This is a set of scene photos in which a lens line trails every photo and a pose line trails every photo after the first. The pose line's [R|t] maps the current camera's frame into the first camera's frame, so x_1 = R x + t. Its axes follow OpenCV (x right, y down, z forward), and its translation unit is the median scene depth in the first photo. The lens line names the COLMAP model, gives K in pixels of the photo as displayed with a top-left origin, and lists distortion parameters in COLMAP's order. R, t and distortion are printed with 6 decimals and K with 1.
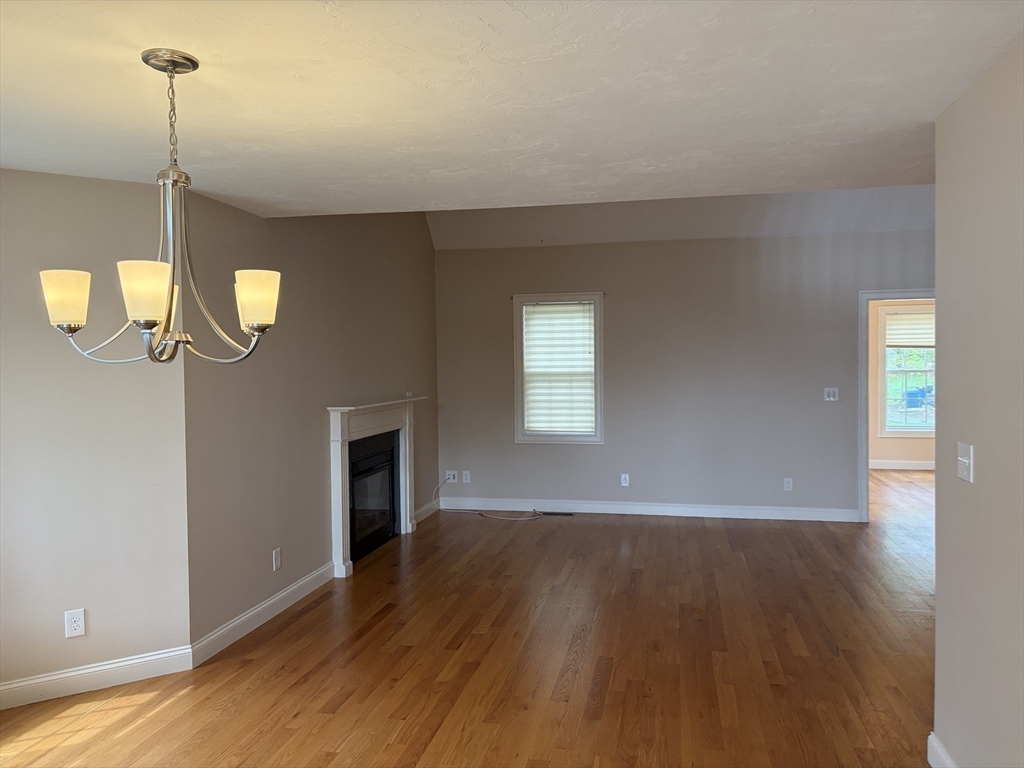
lens RADIAL K [[783.5, 0, 512.0], [0, 783.5, 384.0], [0, 0, 1]] dist [0.042236, -0.002914]
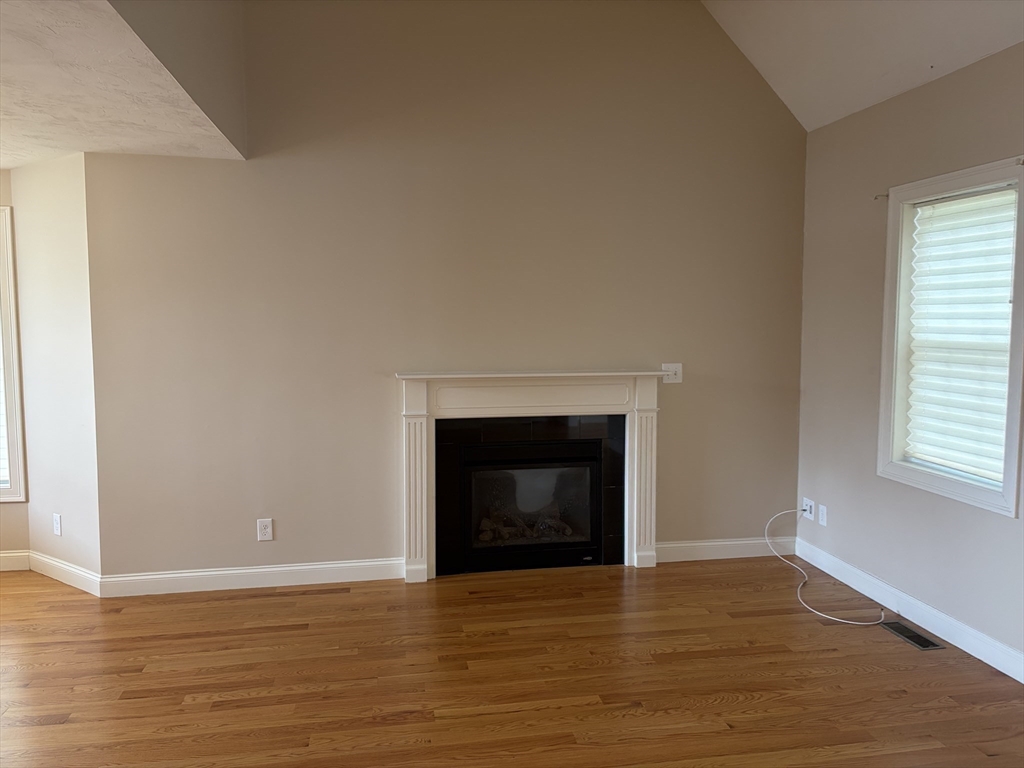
lens RADIAL K [[783.5, 0, 512.0], [0, 783.5, 384.0], [0, 0, 1]] dist [0.042236, -0.002914]
pose [[0.365905, 0.091676, -0.926126, 0.408435], [-0.034116, 0.995789, 0.085092, -0.022390], [0.930027, 0.000460, 0.367491, 0.586193]]
